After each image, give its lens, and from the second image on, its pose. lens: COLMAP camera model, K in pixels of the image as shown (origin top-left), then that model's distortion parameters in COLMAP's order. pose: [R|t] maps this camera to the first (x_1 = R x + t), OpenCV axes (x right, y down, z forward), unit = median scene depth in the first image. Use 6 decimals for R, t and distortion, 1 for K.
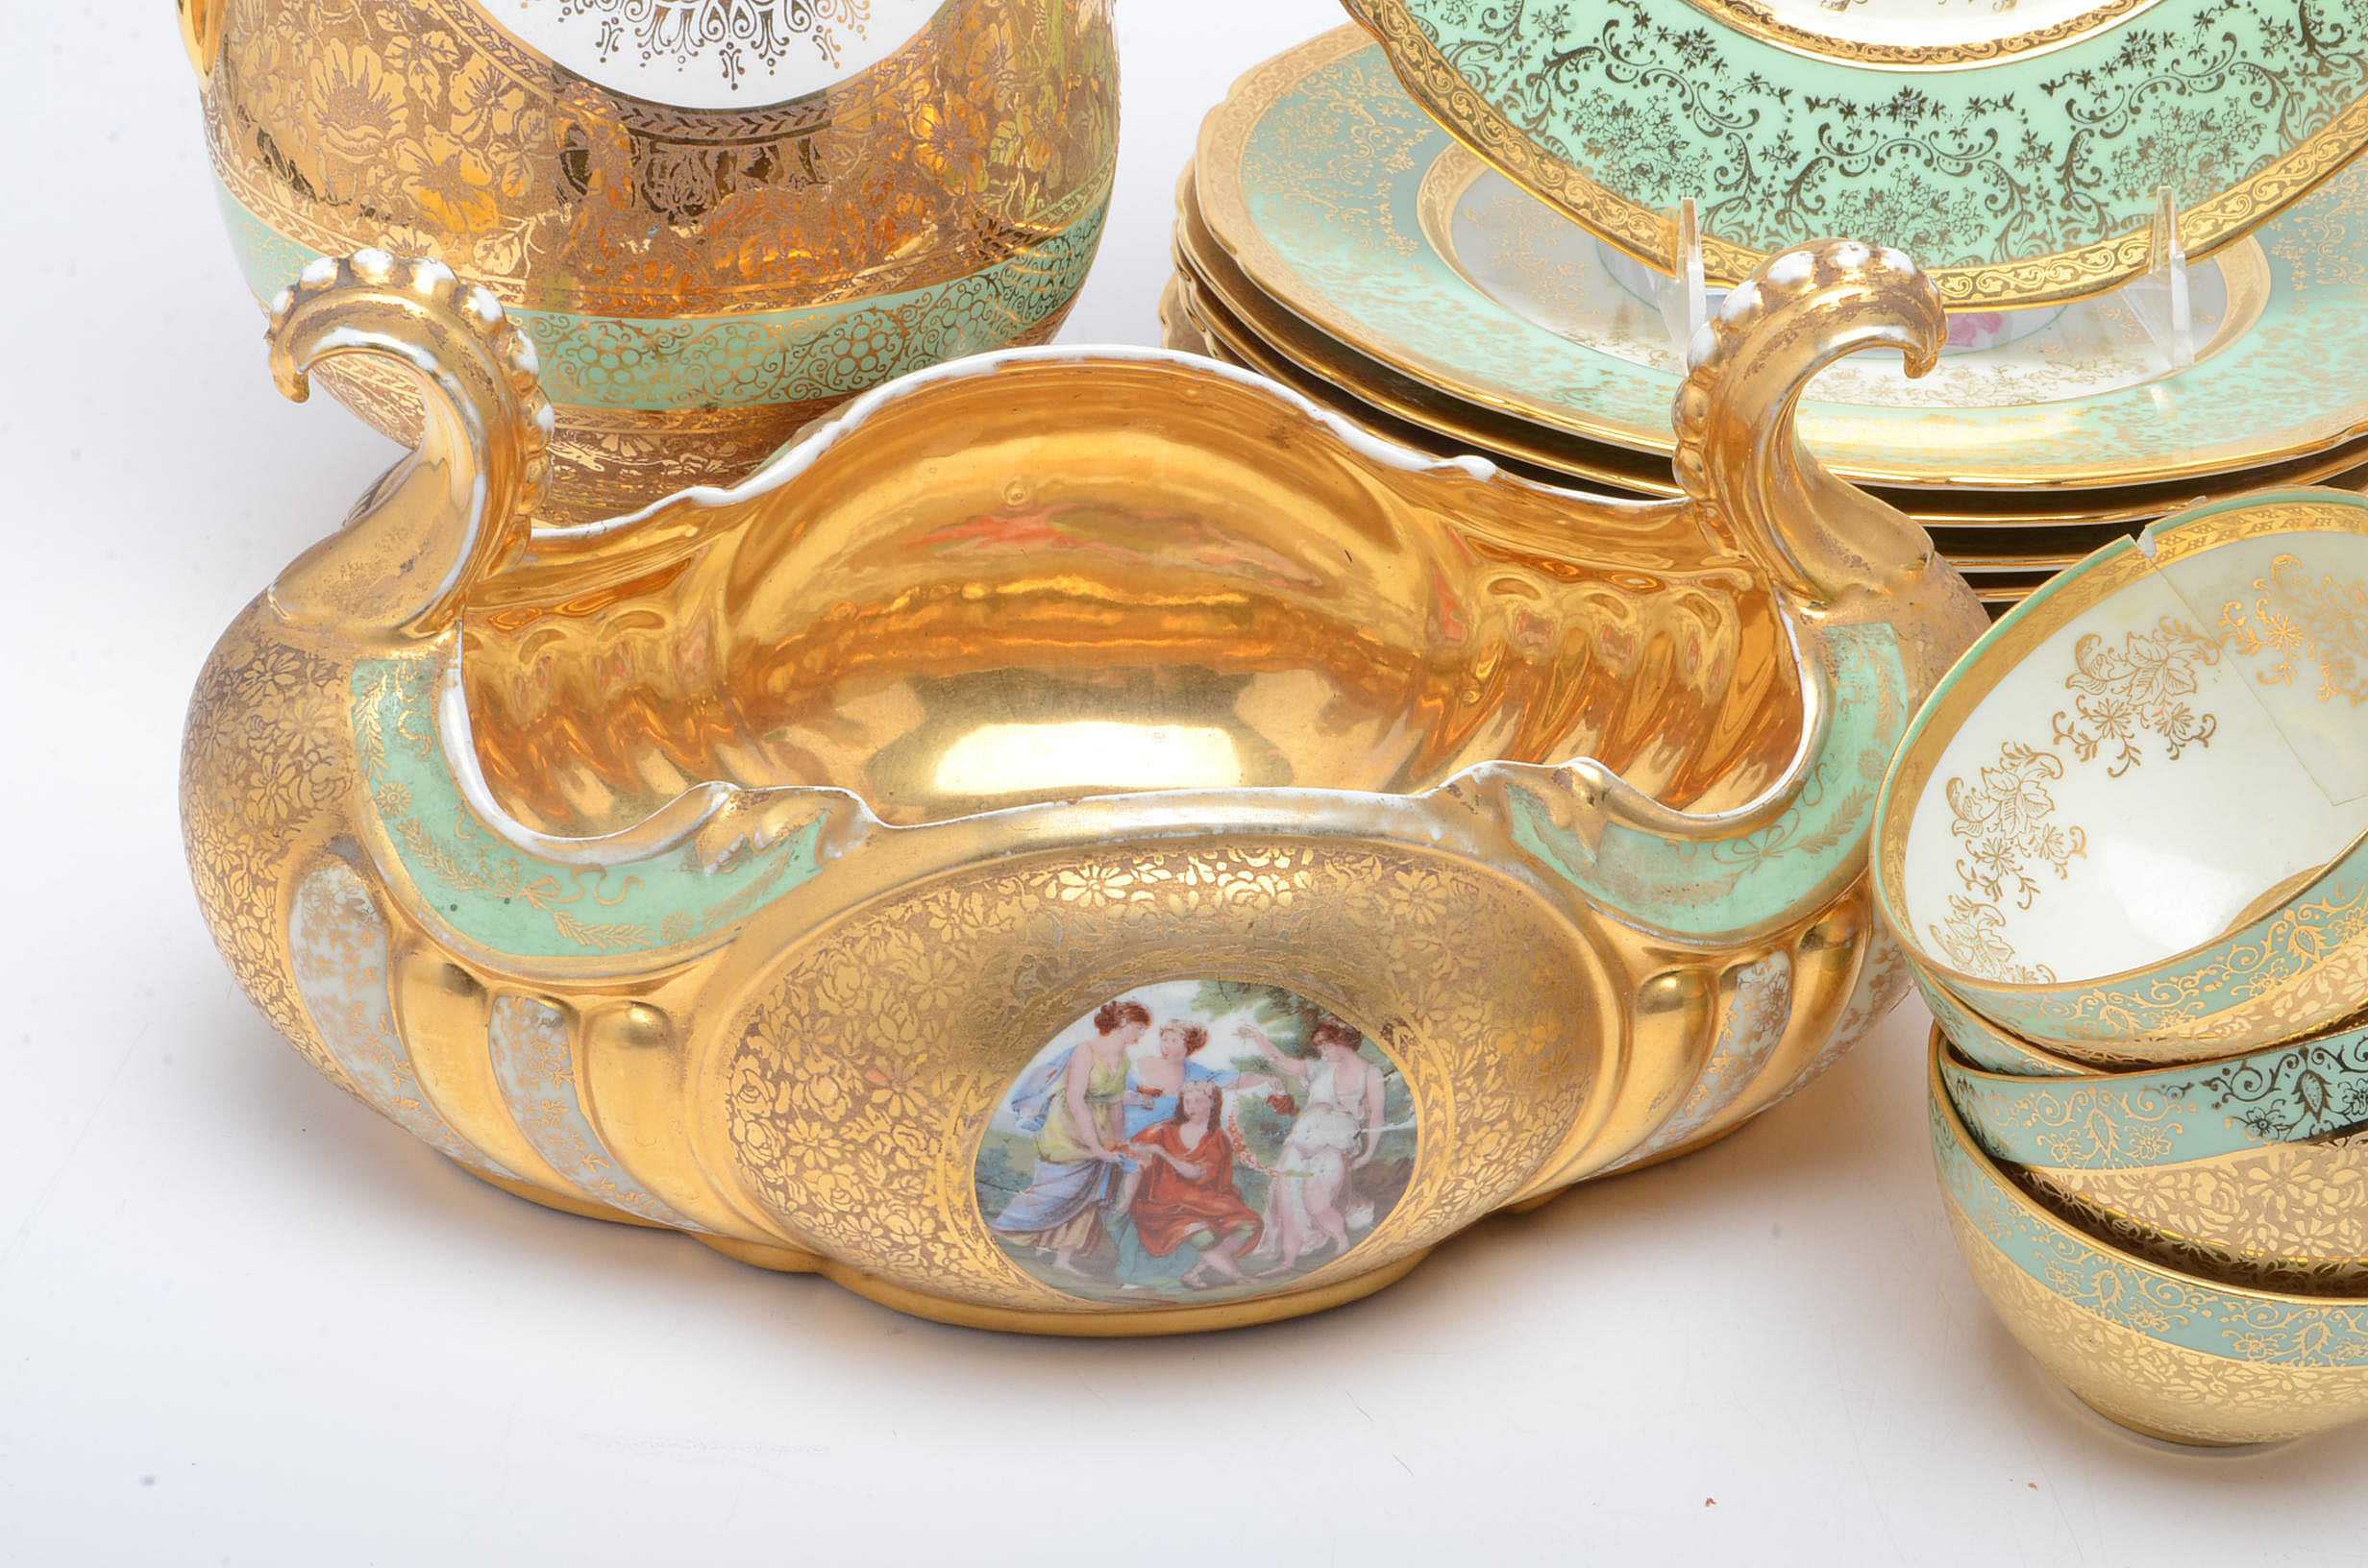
lens RADIAL K [[3961.3, 0, 1184.0], [0, 3961.3, 784.0], [0, 0, 1]] dist [-0.001487, -0.016123]
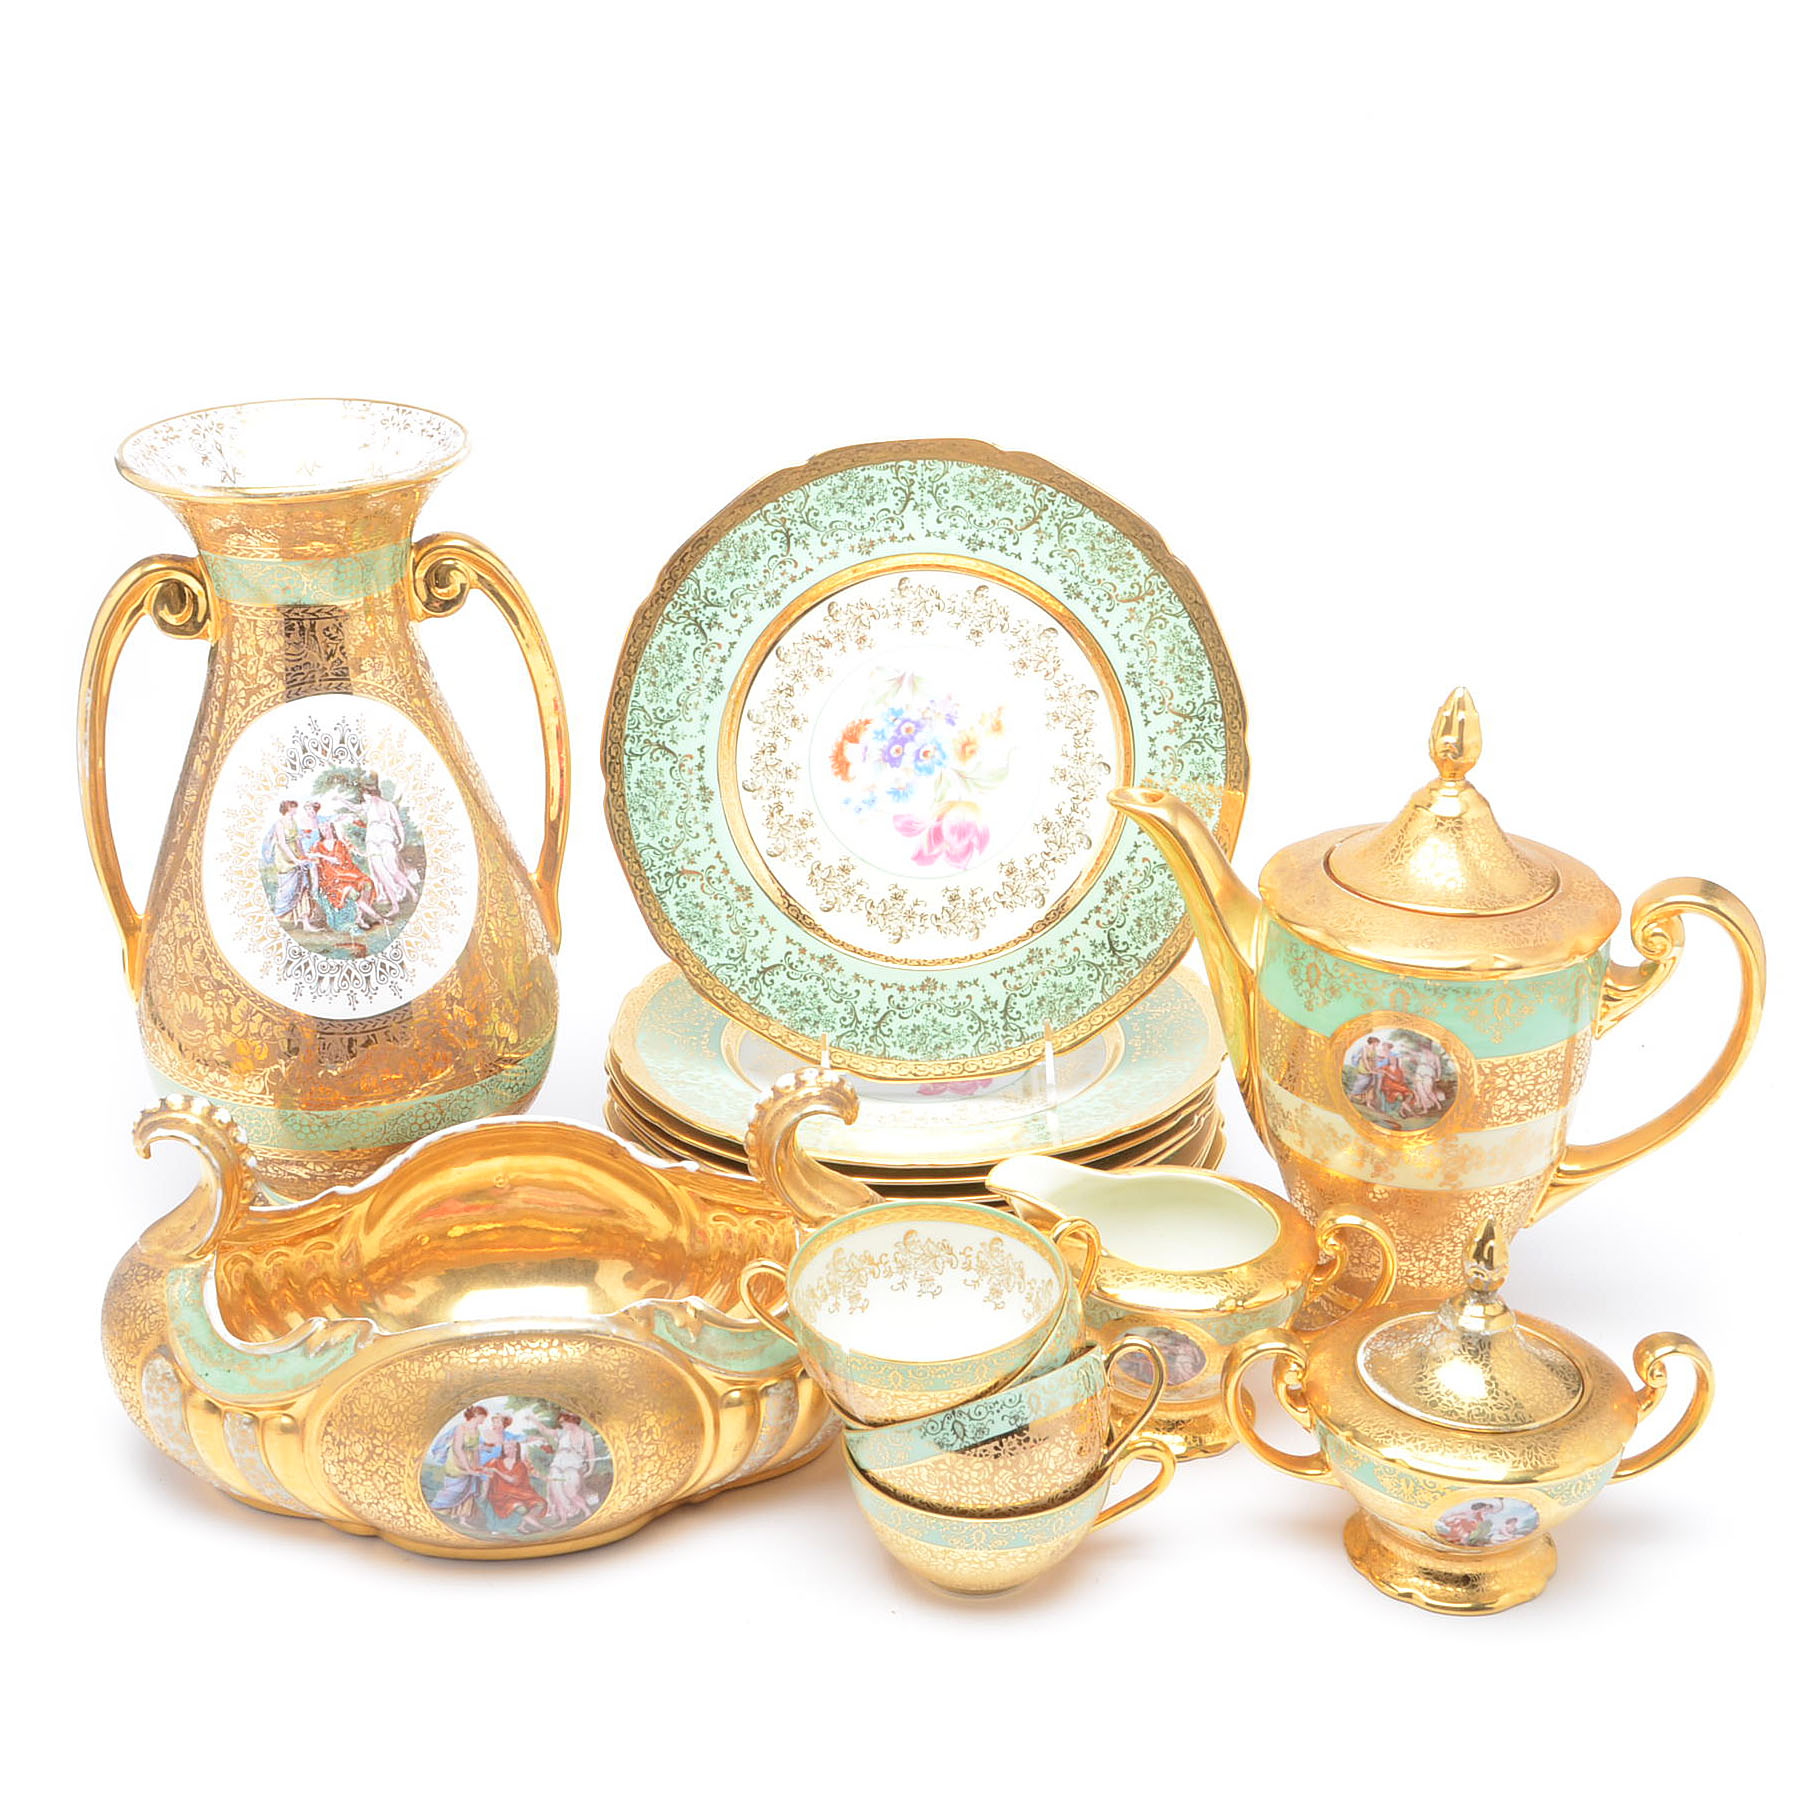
lens RADIAL K [[2703.2, 0, 957.2], [0, 2703.2, 906.6], [0, 0, 1]] dist [-0.061002, -0.011884]
pose [[0.999293, -0.033768, -0.016552, 0.224679], [0.030865, 0.987889, -0.152060, 0.009921], [0.021486, 0.151441, 0.988233, -0.457244]]
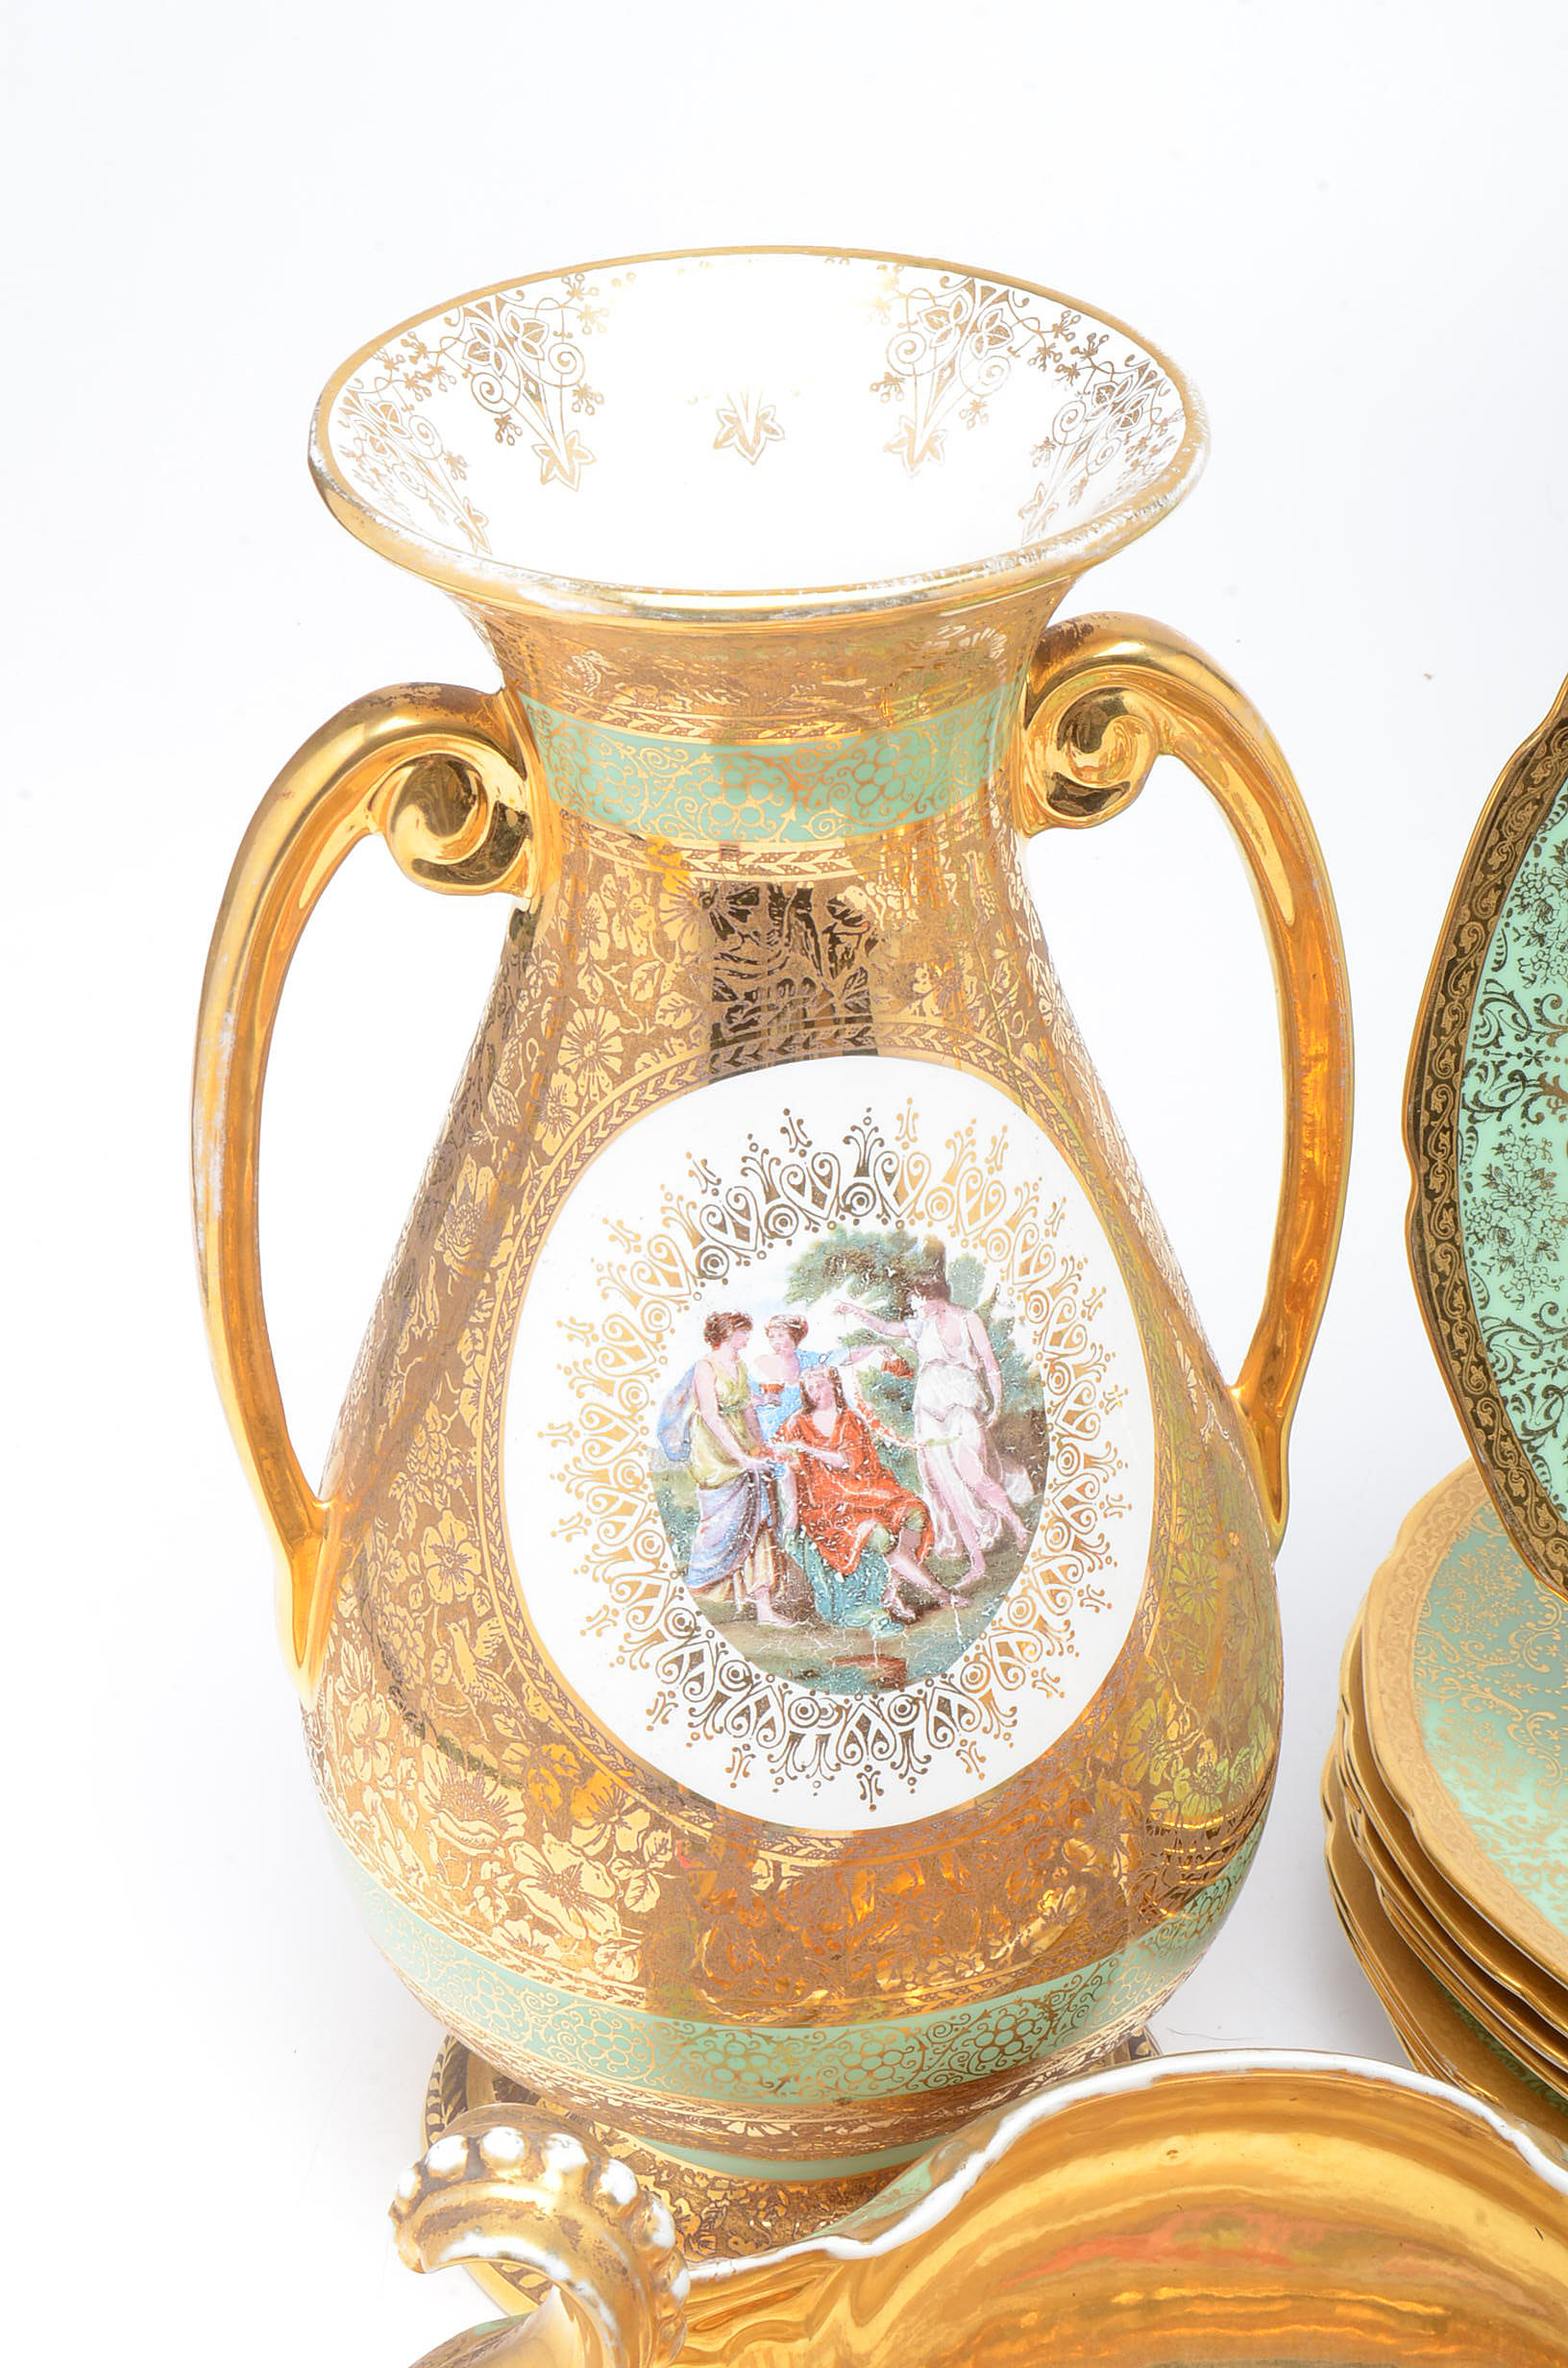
lens RADIAL K [[4620.8, 0, 784.0], [0, 4620.8, 1184.0], [0, 0, 1]] dist [-0.002993, 0.130948]
pose [[0.993427, -0.002148, -0.114444, -0.008224], [-0.000090, 0.999809, -0.019544, -0.261128], [0.114464, 0.019426, 0.993237, -0.073713]]
